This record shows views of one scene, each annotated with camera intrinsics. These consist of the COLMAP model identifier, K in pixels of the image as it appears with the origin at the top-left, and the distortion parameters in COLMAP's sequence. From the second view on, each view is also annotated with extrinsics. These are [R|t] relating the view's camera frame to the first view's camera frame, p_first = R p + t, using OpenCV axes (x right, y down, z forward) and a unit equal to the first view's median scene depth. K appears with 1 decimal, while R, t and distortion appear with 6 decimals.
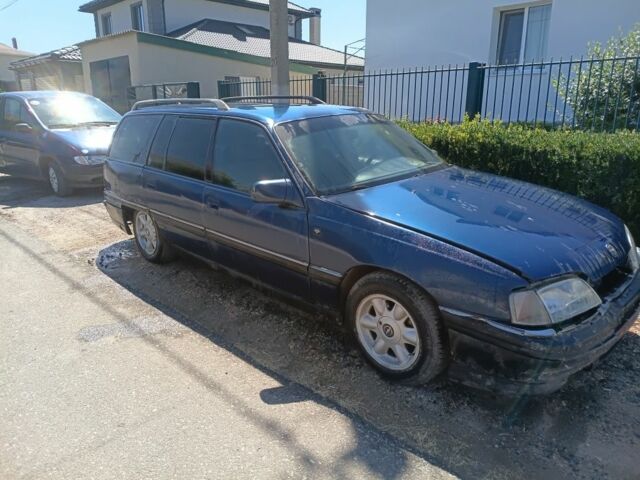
lens RADIAL K [[466.2, 0, 320.0], [0, 466.2, 240.0], [0, 0, 1]] dist [0.082800, -0.105938]
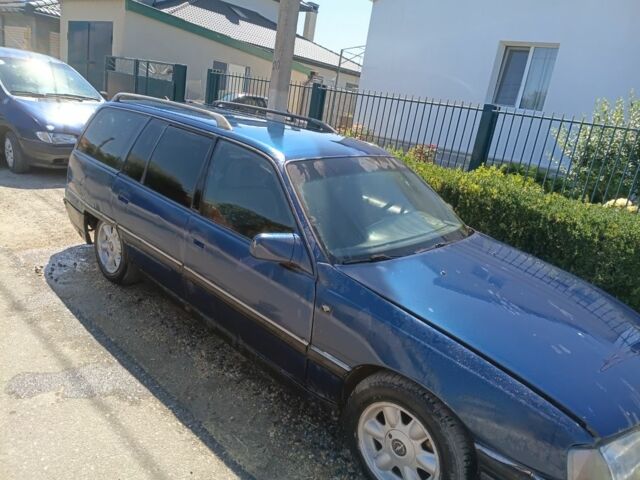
lens RADIAL K [[471.6, 0, 320.0], [0, 471.6, 240.0], [0, 0, 1]] dist [0.045758, -0.044741]
pose [[0.986978, 0.140009, 0.079198, -0.069913], [-0.140571, 0.990069, 0.001539, -0.096799], [-0.078196, -0.012652, 0.996858, 0.121410]]
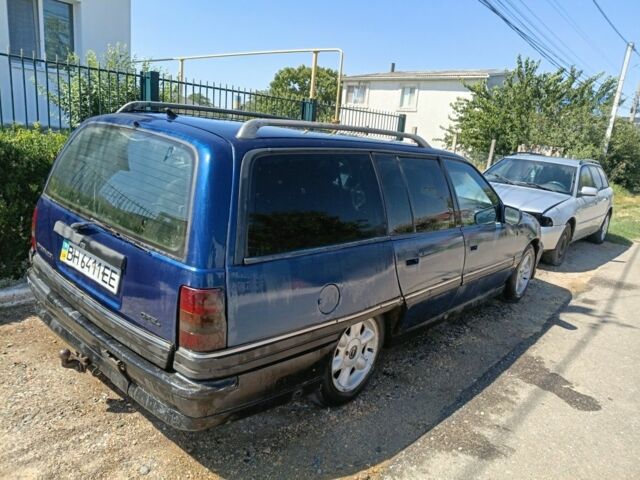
lens RADIAL K [[466.2, 0, 320.0], [0, 466.2, 240.0], [0, 0, 1]] dist [0.082800, -0.105938]
pose [[-0.081243, -0.217899, 0.972584, -1.022446], [0.178117, 0.956927, 0.229270, -0.328480], [-0.980650, 0.191860, -0.038932, 1.192177]]
